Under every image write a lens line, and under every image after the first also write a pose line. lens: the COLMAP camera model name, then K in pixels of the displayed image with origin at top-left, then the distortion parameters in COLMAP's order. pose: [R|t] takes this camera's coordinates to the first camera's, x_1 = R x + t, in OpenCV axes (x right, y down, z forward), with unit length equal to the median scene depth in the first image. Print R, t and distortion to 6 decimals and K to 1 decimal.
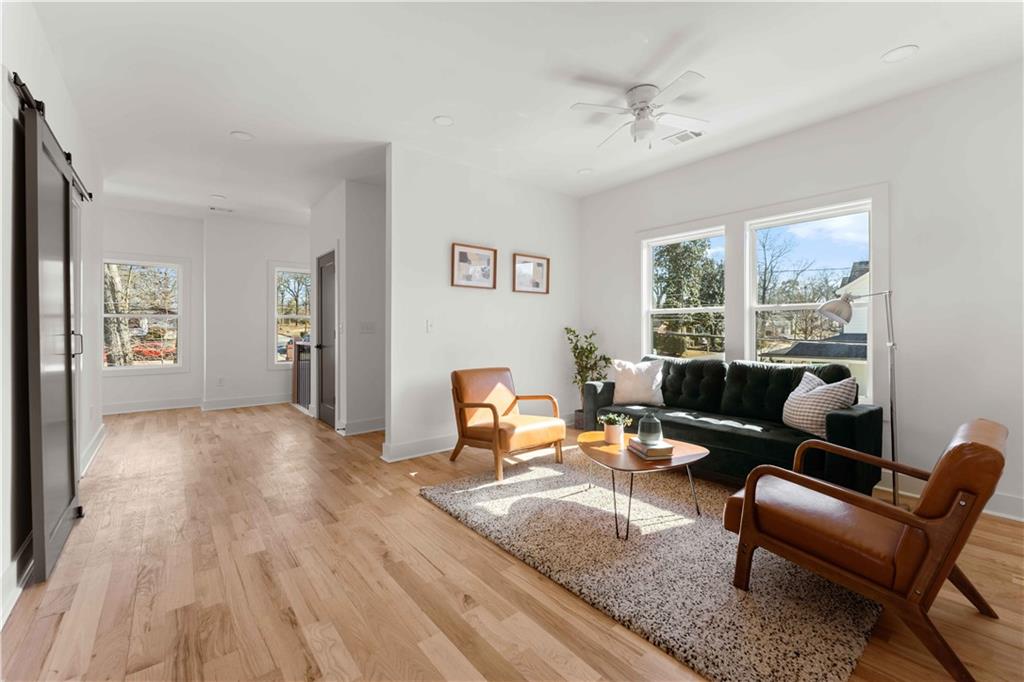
lens RADIAL K [[424.6, 0, 512.0], [0, 424.6, 341.0], [0, 0, 1]] dist [-0.000505, -0.000237]
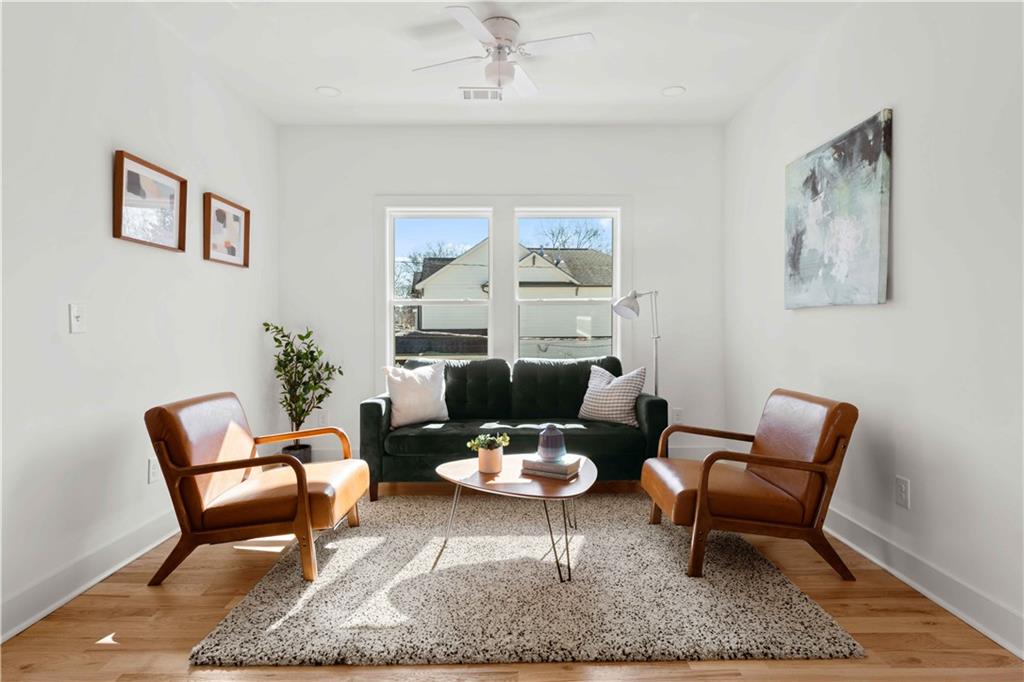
lens RADIAL K [[547.0, 0, 512.0], [0, 547.0, 341.0], [0, 0, 1]] dist [0.004184, -0.000688]
pose [[0.623887, -0.024302, 0.781137, -0.463375], [0.023985, 0.999641, 0.011943, -0.007388], [-0.781147, 0.011285, 0.624245, 0.317136]]
